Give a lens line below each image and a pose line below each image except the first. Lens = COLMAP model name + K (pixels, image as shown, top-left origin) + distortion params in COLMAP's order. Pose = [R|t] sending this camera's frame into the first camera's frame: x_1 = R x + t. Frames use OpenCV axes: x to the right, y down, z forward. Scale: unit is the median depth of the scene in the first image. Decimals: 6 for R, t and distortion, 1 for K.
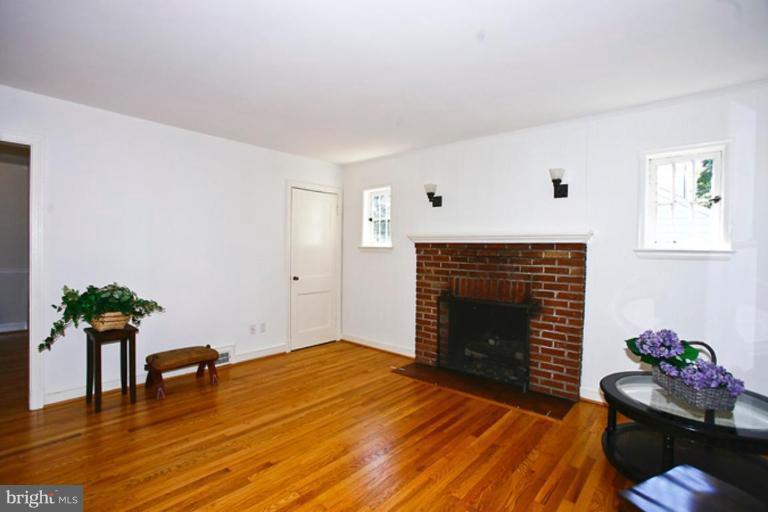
lens RADIAL K [[371.6, 0, 384.0], [0, 371.6, 256.0], [0, 0, 1]] dist [-0.023878, 0.000109]
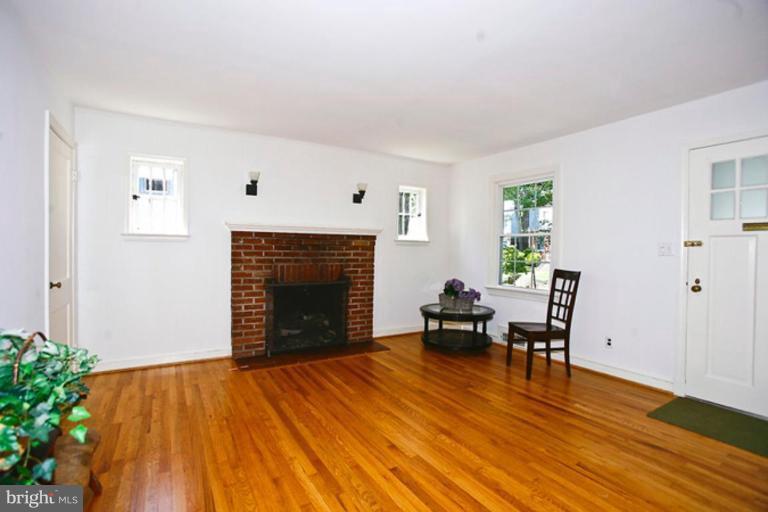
lens RADIAL K [[352.4, 0, 384.0], [0, 352.4, 256.0], [0, 0, 1]] dist [-0.019667, 0.000045]
pose [[0.334743, -0.030253, 0.941824, -0.725877], [0.009843, 0.999542, 0.028609, 0.006769], [-0.942258, -0.000307, 0.334887, 0.419790]]
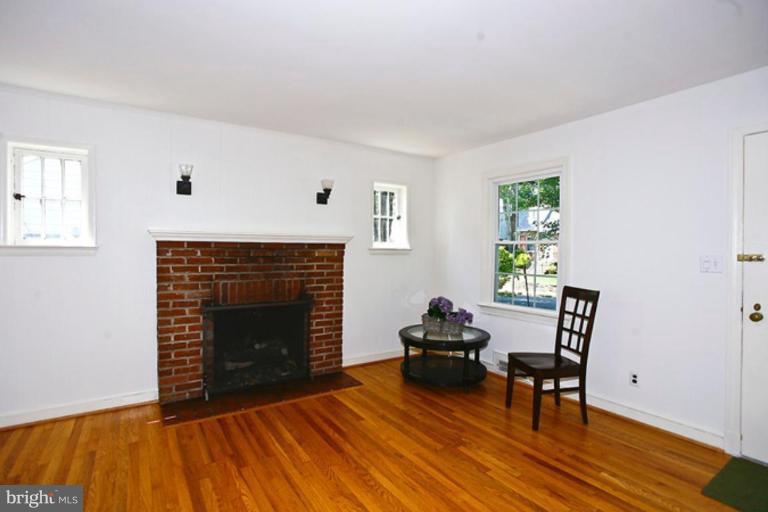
lens RADIAL K [[372.3, 0, 378.3], [0, 372.3, 258.2], [0, 0, 1]] dist [-0.014991, 0.000953]
pose [[0.304830, -0.033350, 0.951823, -0.554394], [0.014829, 0.999432, 0.030270, -0.019640], [-0.952291, 0.004887, 0.305152, 0.443876]]
